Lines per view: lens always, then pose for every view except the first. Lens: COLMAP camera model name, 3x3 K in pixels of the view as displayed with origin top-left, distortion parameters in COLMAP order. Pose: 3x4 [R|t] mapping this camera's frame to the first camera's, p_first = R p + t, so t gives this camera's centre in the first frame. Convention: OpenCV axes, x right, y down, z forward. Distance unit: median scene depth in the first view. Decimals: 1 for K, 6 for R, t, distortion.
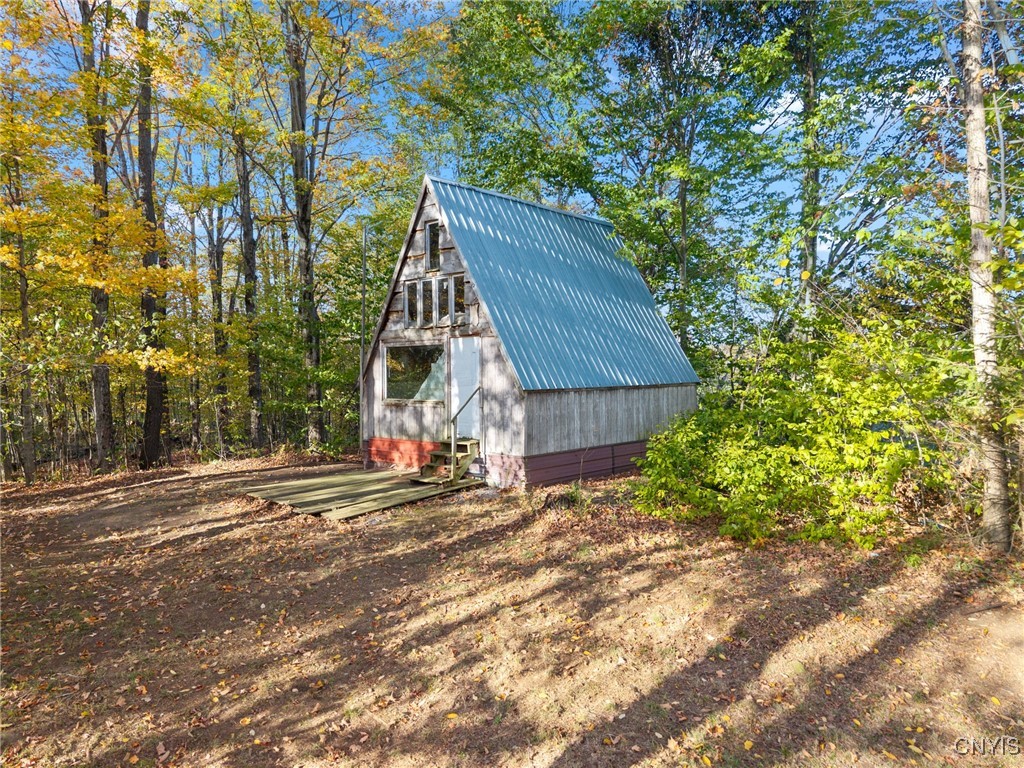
lens RADIAL K [[715.6, 0, 508.3], [0, 715.6, 384.0], [0, 0, 1]] dist [-0.010190, -0.001977]
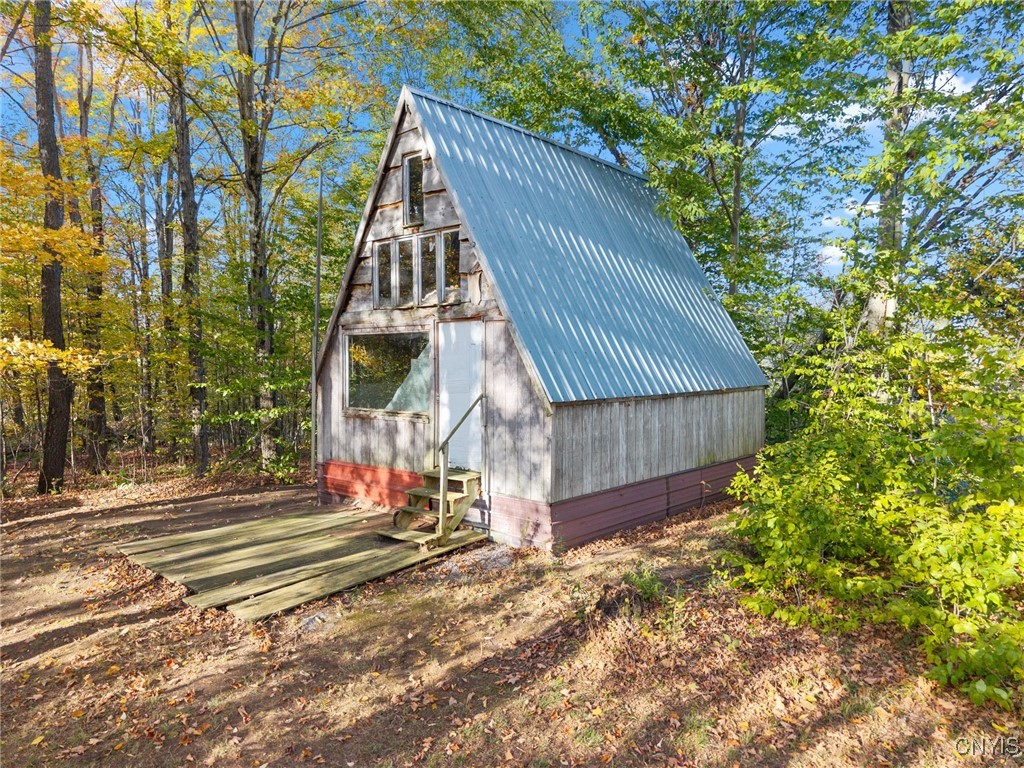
lens RADIAL K [[715.6, 0, 517.1], [0, 715.6, 378.5], [0, 0, 1]] dist [-0.010190, -0.001977]
pose [[0.999441, 0.005173, 0.033020, -0.027622], [-0.005367, 0.999969, 0.005770, -0.015136], [-0.032989, -0.005944, 0.999438, 0.307557]]
